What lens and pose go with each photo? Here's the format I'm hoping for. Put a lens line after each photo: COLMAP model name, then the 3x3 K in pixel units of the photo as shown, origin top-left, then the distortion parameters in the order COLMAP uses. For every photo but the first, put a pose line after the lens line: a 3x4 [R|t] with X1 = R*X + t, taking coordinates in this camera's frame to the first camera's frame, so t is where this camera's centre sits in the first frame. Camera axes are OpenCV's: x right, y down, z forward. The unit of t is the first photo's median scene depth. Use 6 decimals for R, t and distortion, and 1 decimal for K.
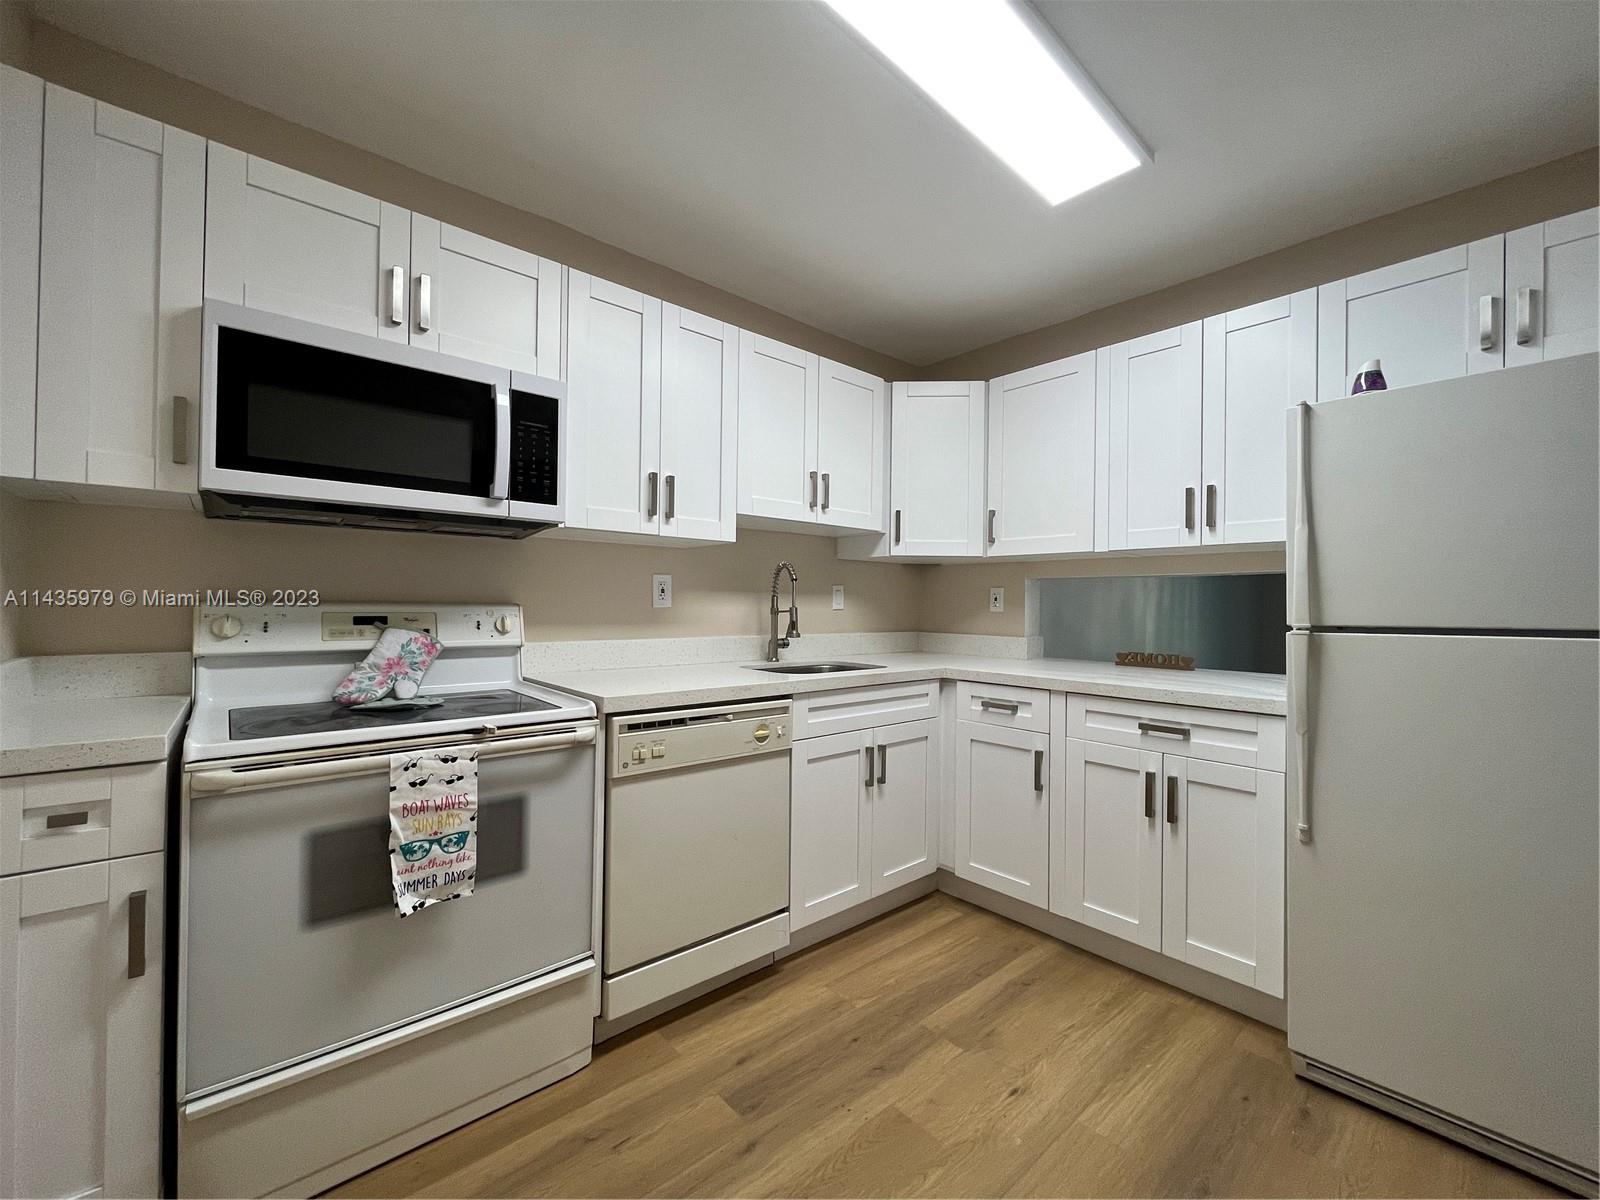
lens RADIAL K [[646.7, 0, 800.0], [0, 646.7, 600.0], [0, 0, 1]] dist [-0.001852, -0.000079]
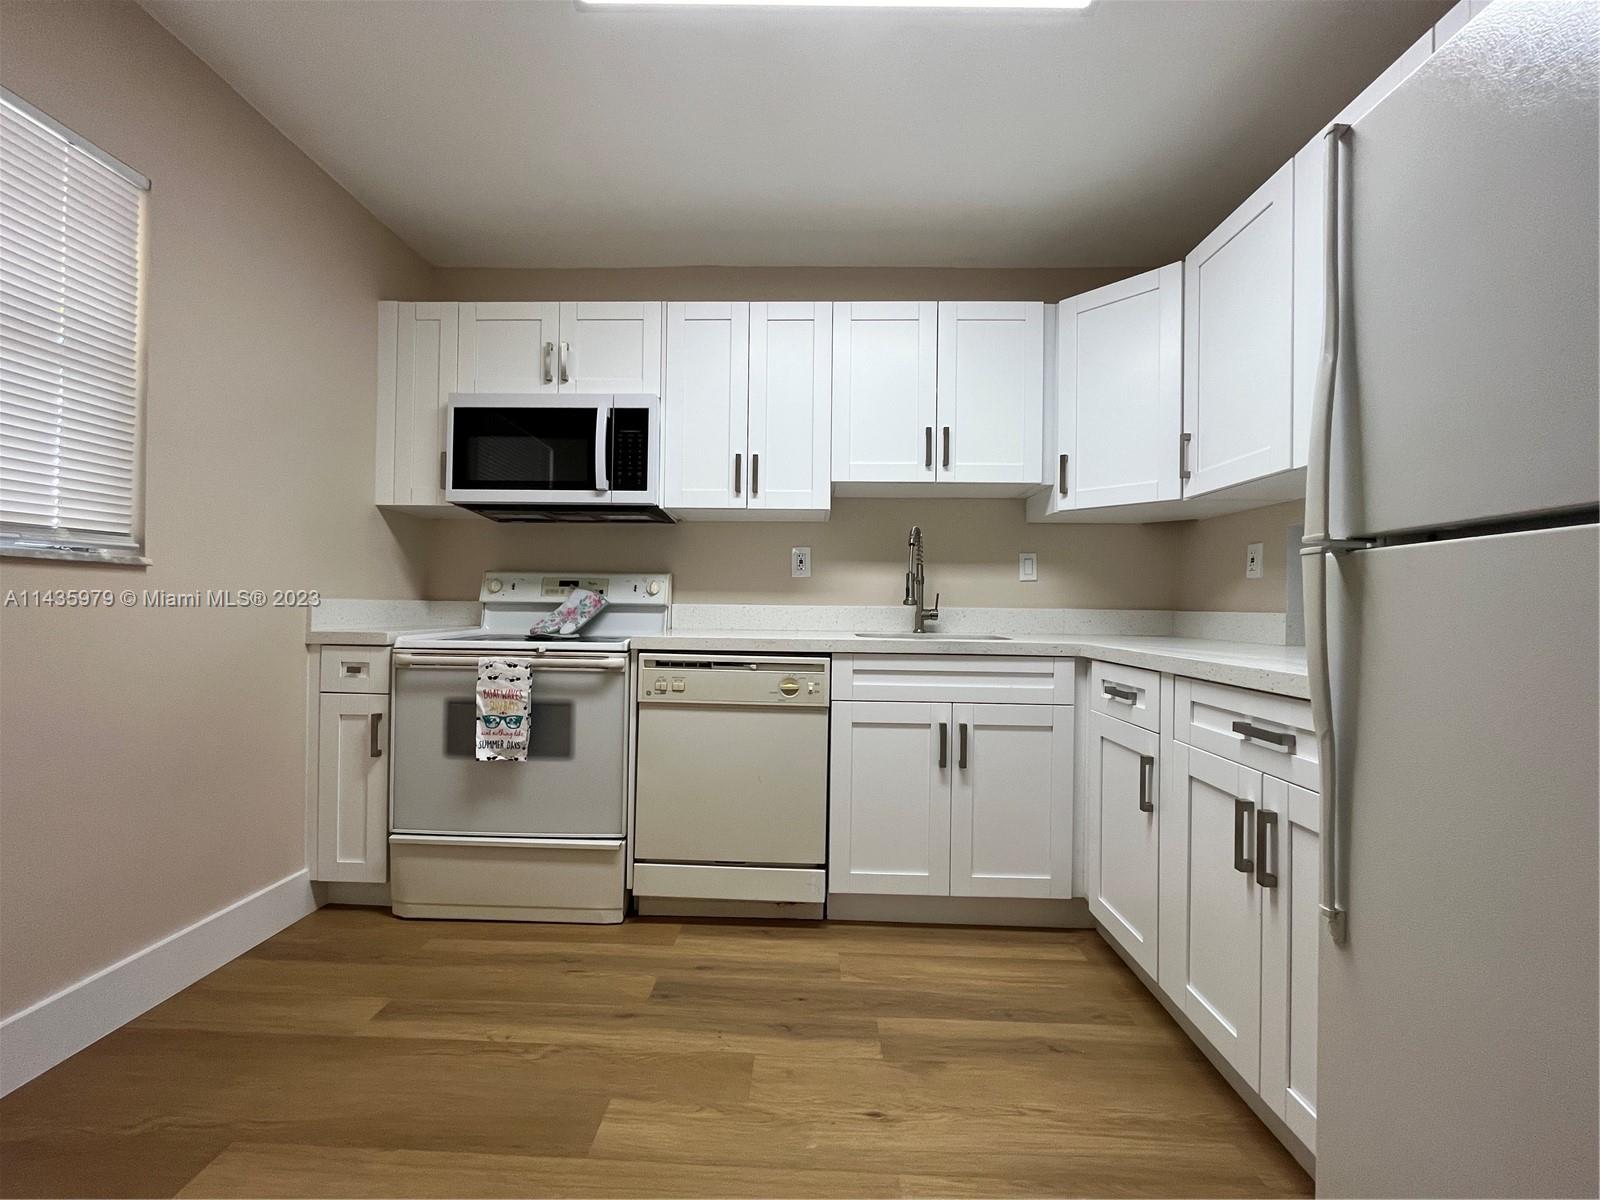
lens RADIAL K [[646.7, 0, 800.0], [0, 646.7, 600.0], [0, 0, 1]] dist [-0.001852, -0.000079]
pose [[0.736033, -0.008420, -0.676894, 0.731436], [0.000984, 0.999935, -0.011367, 0.087059], [0.676945, 0.007701, 0.735993, 0.269544]]
